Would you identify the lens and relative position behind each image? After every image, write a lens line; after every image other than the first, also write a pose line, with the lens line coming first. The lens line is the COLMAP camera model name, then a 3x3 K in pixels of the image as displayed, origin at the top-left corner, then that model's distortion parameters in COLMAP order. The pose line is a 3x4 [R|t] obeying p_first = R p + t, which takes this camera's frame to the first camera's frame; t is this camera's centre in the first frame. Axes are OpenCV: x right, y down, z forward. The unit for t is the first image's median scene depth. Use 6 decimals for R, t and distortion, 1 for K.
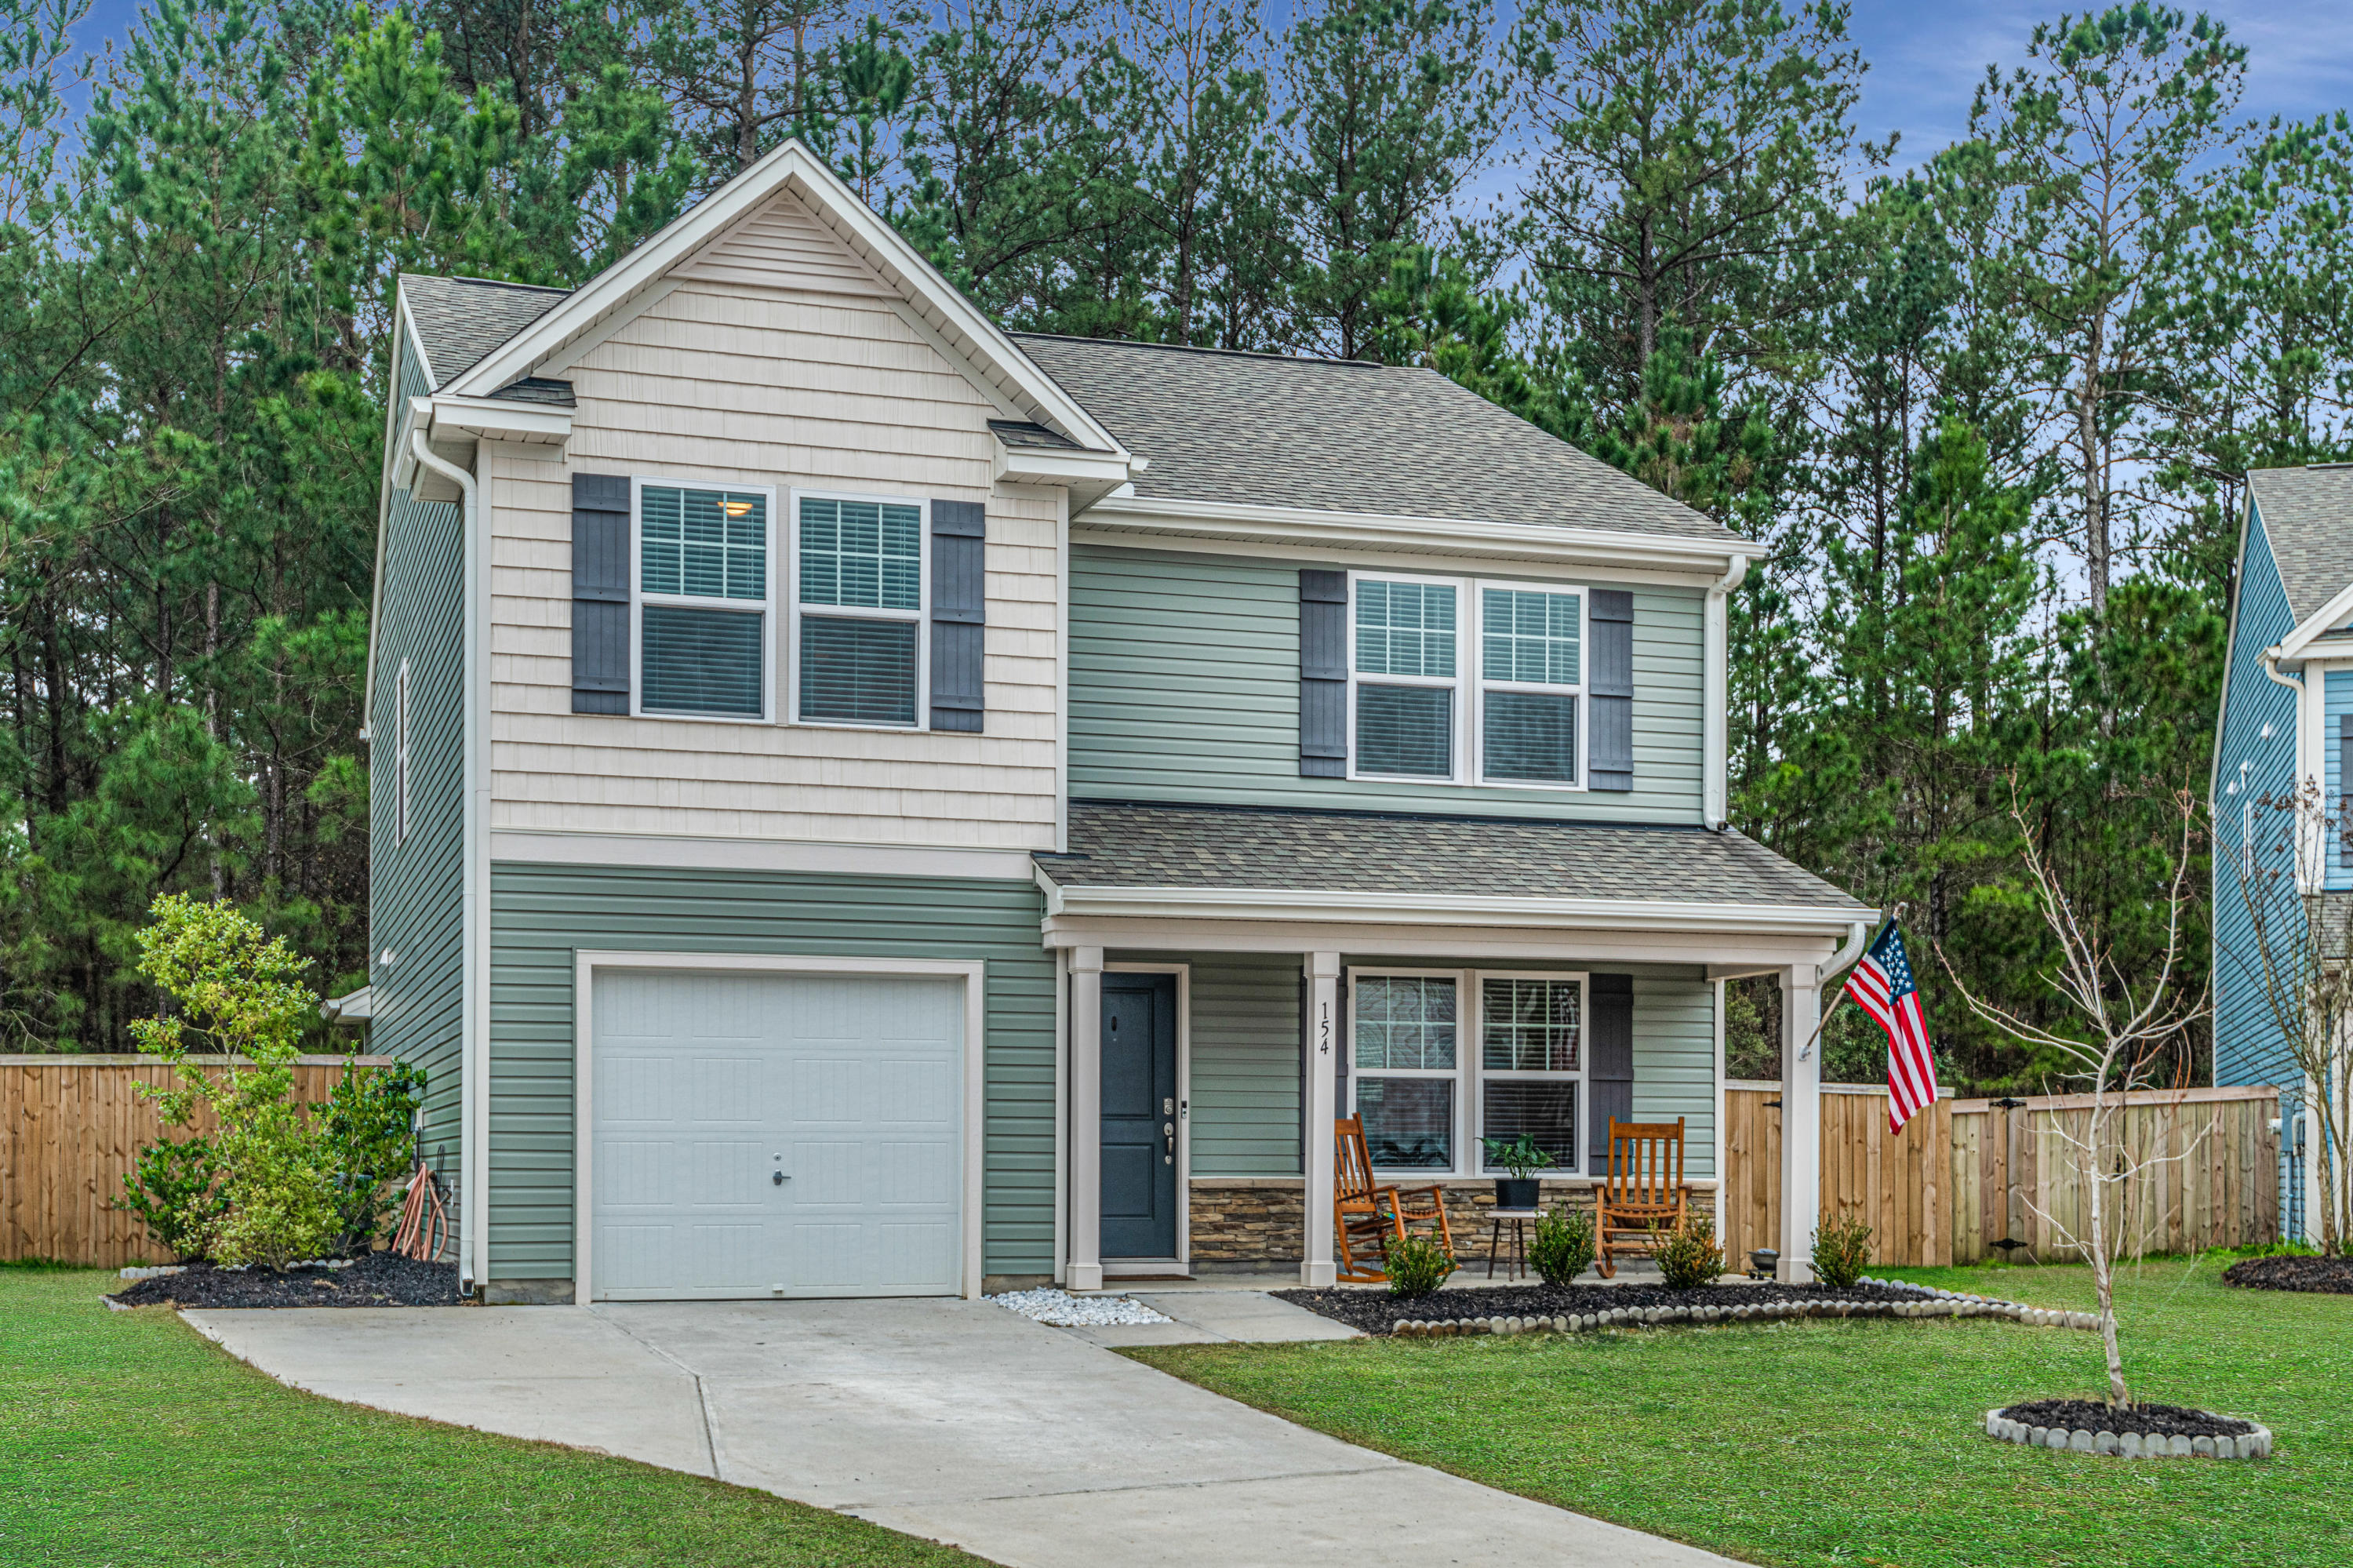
lens RADIAL K [[2361.6, 0, 1180.2], [0, 2361.6, 777.5], [0, 0, 1]] dist [-0.012041, 0.000000]
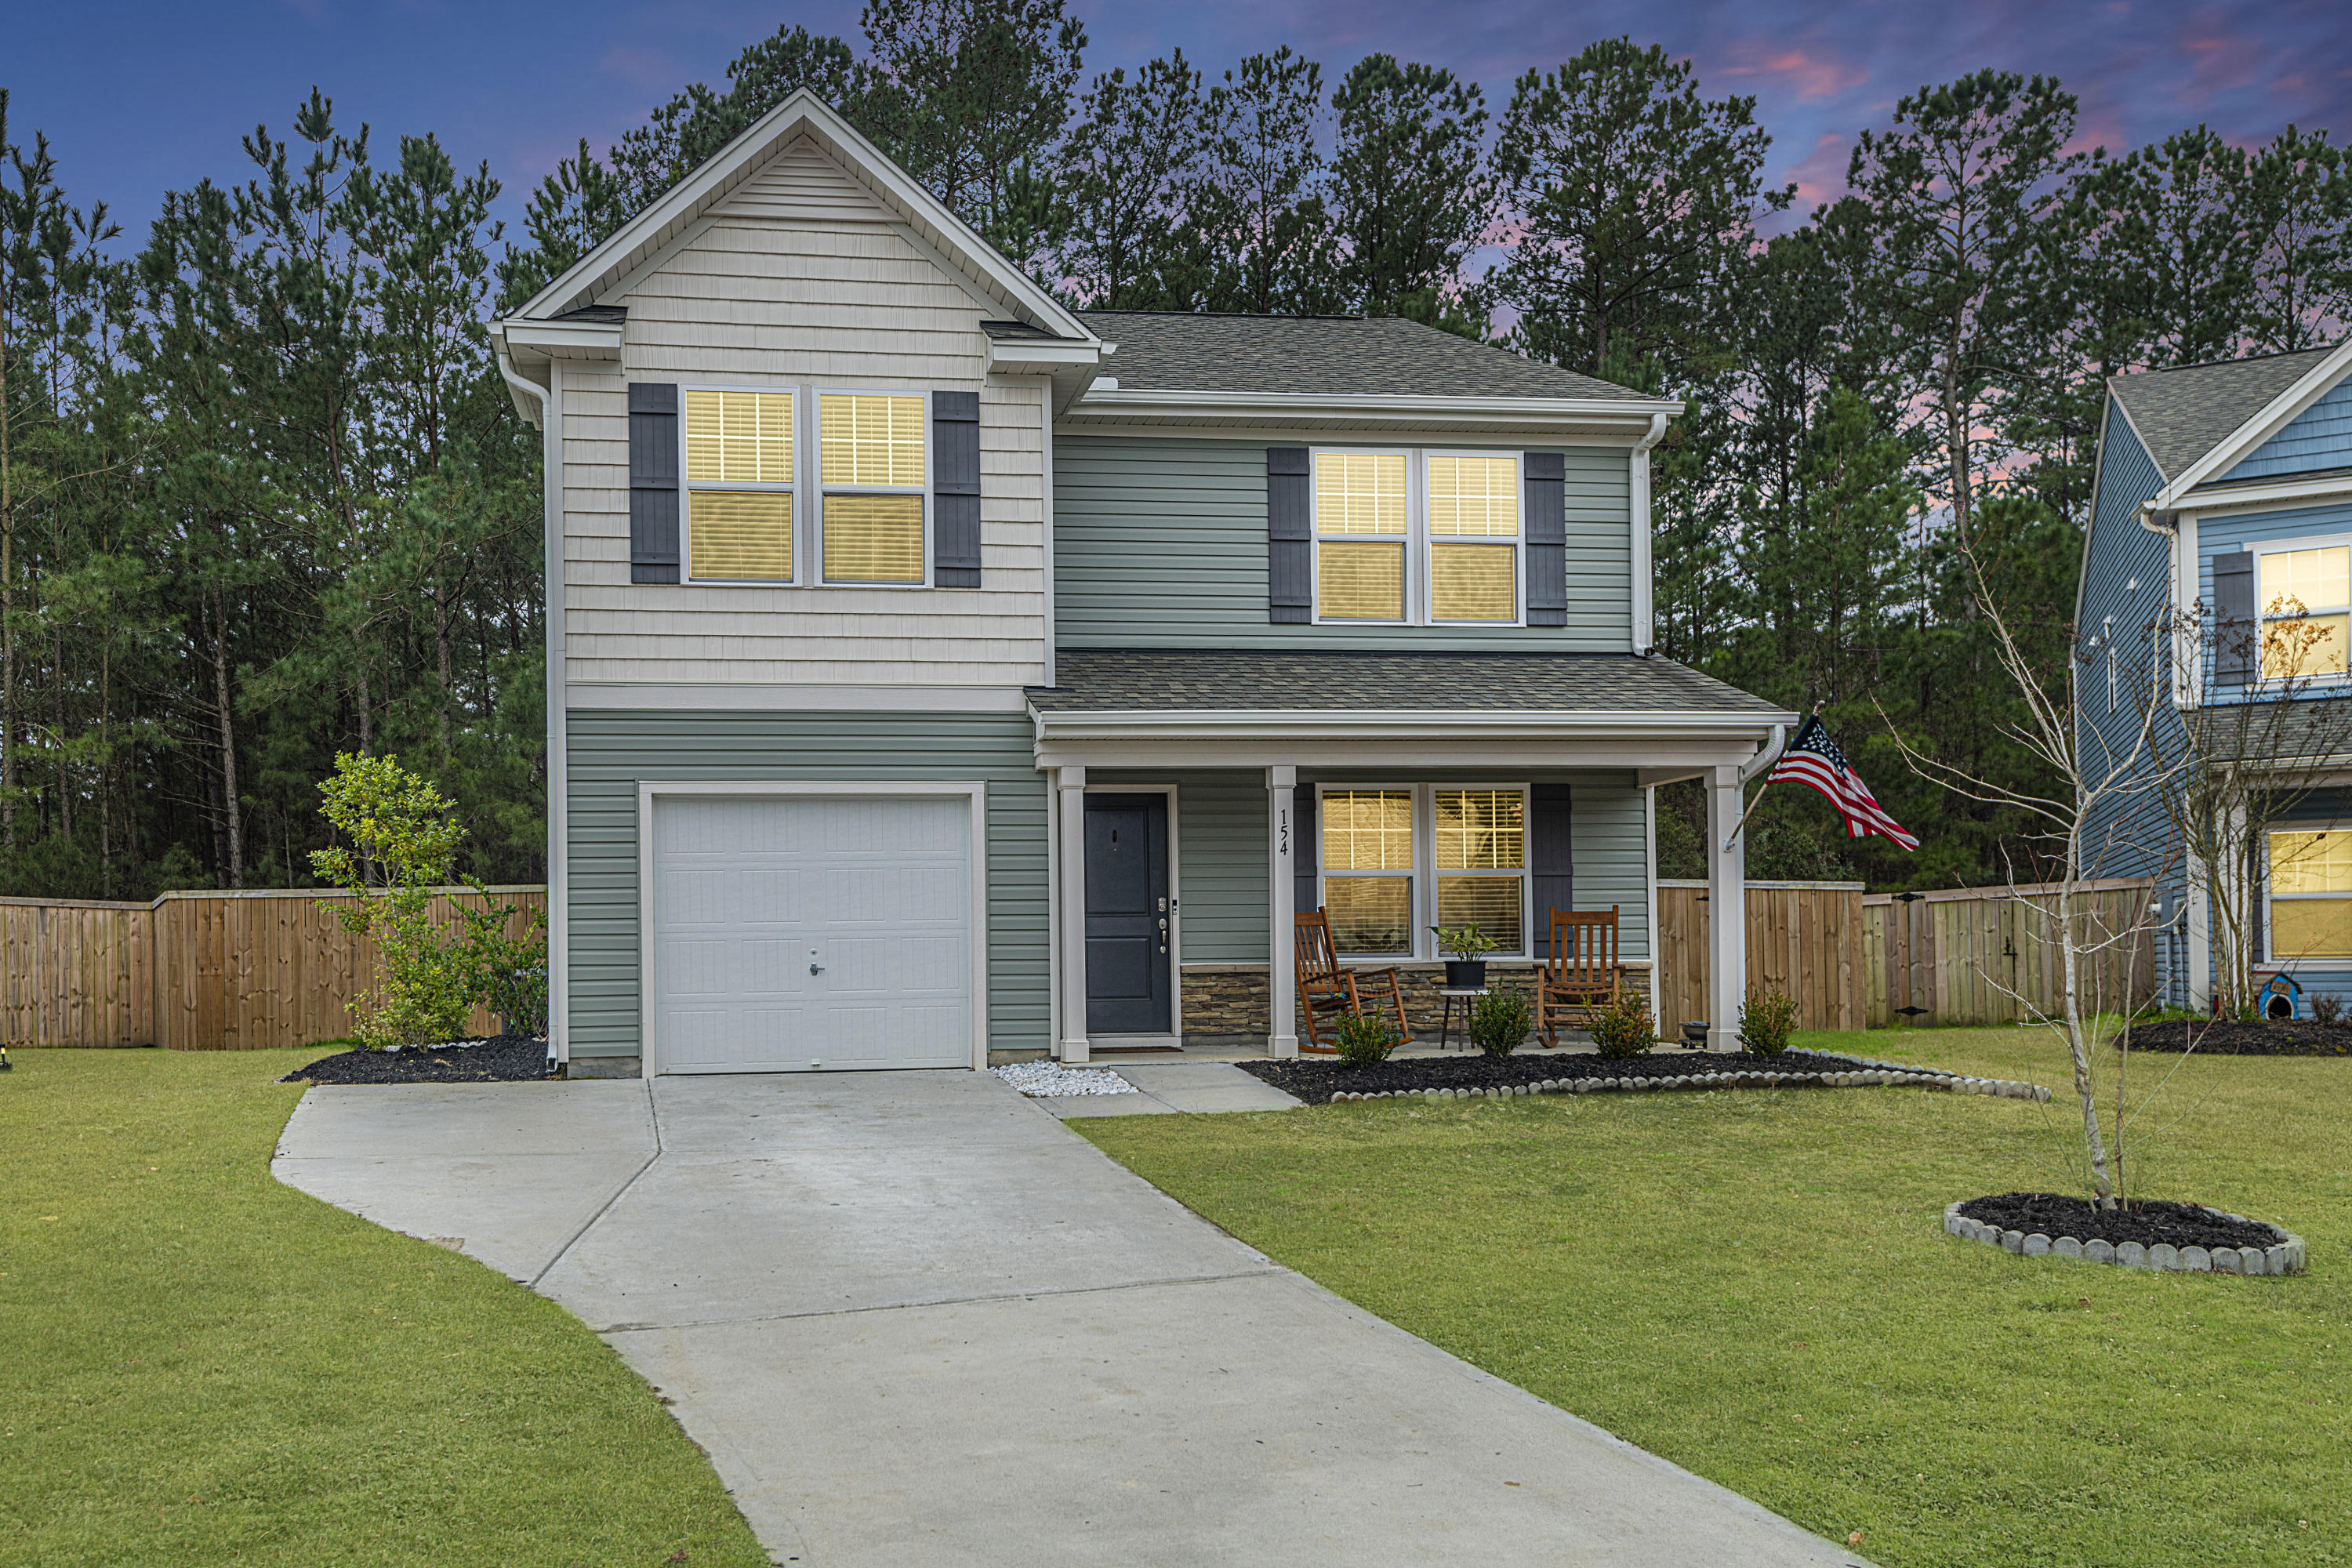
lens RADIAL K [[1327.3, 0, 1164.0], [0, 1327.3, 799.1], [0, 0, 1]] dist [0.008215, -0.010468]
pose [[0.988470, -0.032582, -0.147868, 0.095749], [0.038524, 0.998554, 0.037495, 0.061941], [0.146432, -0.042760, 0.988296, 0.346923]]
